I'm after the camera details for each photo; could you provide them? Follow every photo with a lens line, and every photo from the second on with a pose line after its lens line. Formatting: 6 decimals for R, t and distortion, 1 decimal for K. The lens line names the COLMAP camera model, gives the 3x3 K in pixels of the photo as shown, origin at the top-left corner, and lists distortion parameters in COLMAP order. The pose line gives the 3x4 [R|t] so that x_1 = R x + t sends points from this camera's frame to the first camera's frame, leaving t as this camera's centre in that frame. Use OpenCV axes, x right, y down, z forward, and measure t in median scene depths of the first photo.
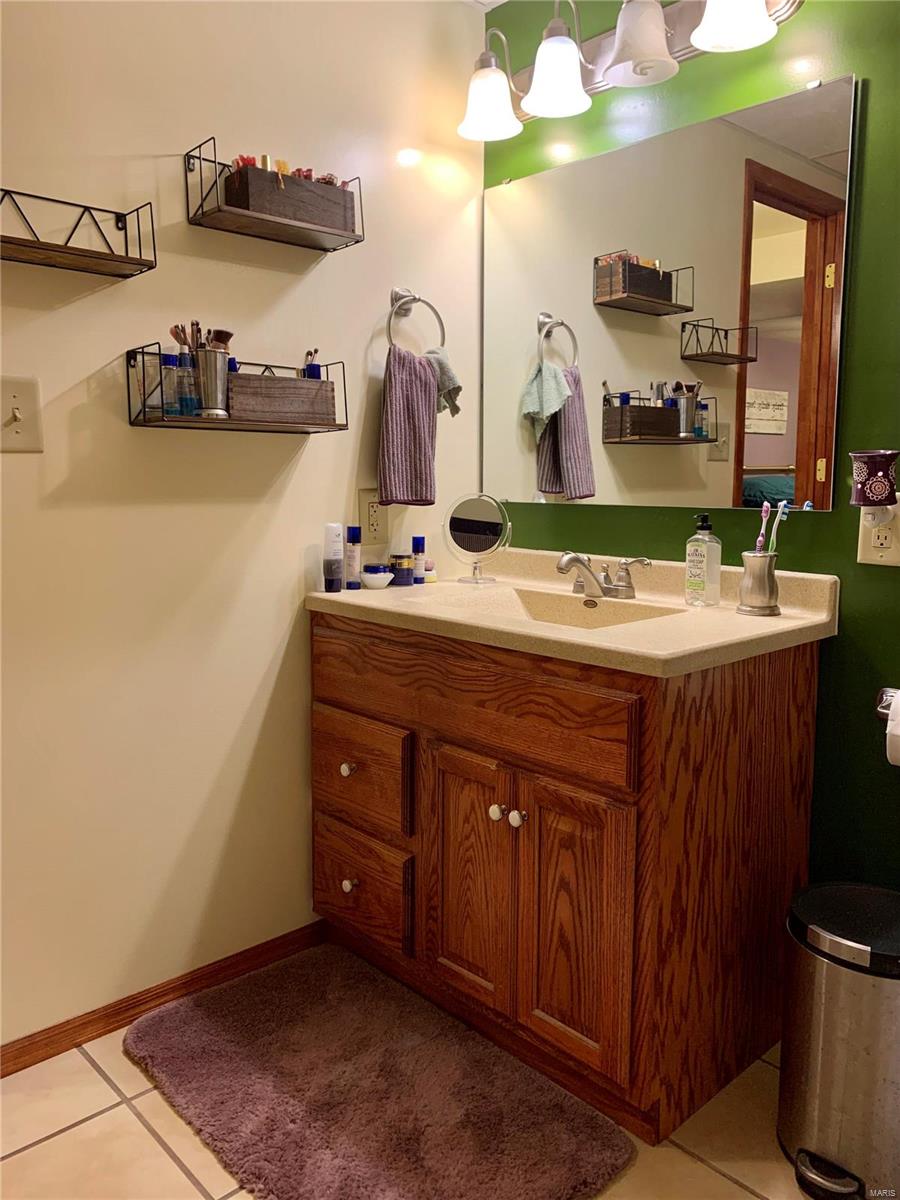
lens RADIAL K [[923.4, 0, 450.3], [0, 923.4, 599.3], [0, 0, 1]] dist [0.006002, -0.001420]
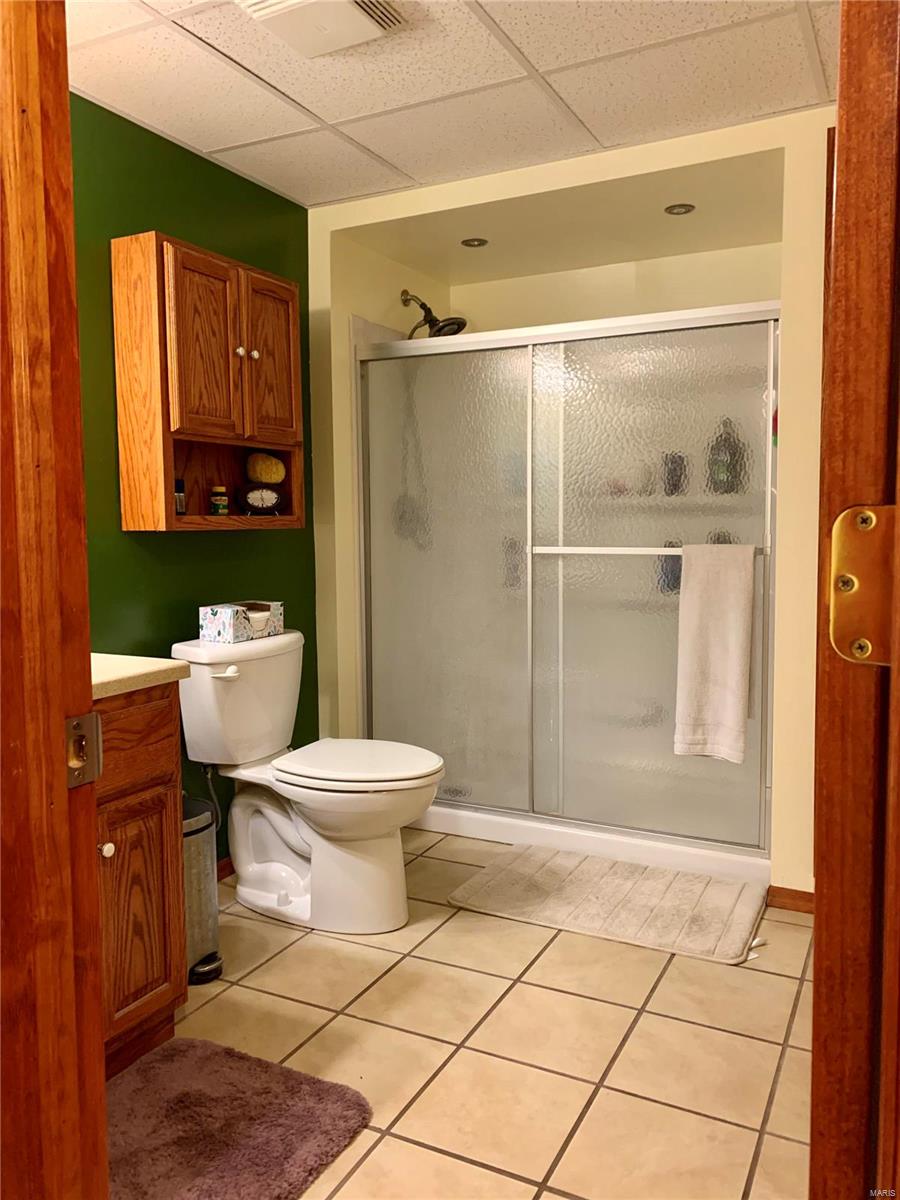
lens RADIAL K [[923.4, 0, 449.5], [0, 923.4, 598.1], [0, 0, 1]] dist [0.006002, -0.001420]
pose [[-0.351143, -0.081835, 0.932739, -1.111694], [0.134062, 0.981515, 0.136584, -0.161080], [-0.926675, 0.173005, -0.333681, 0.957084]]
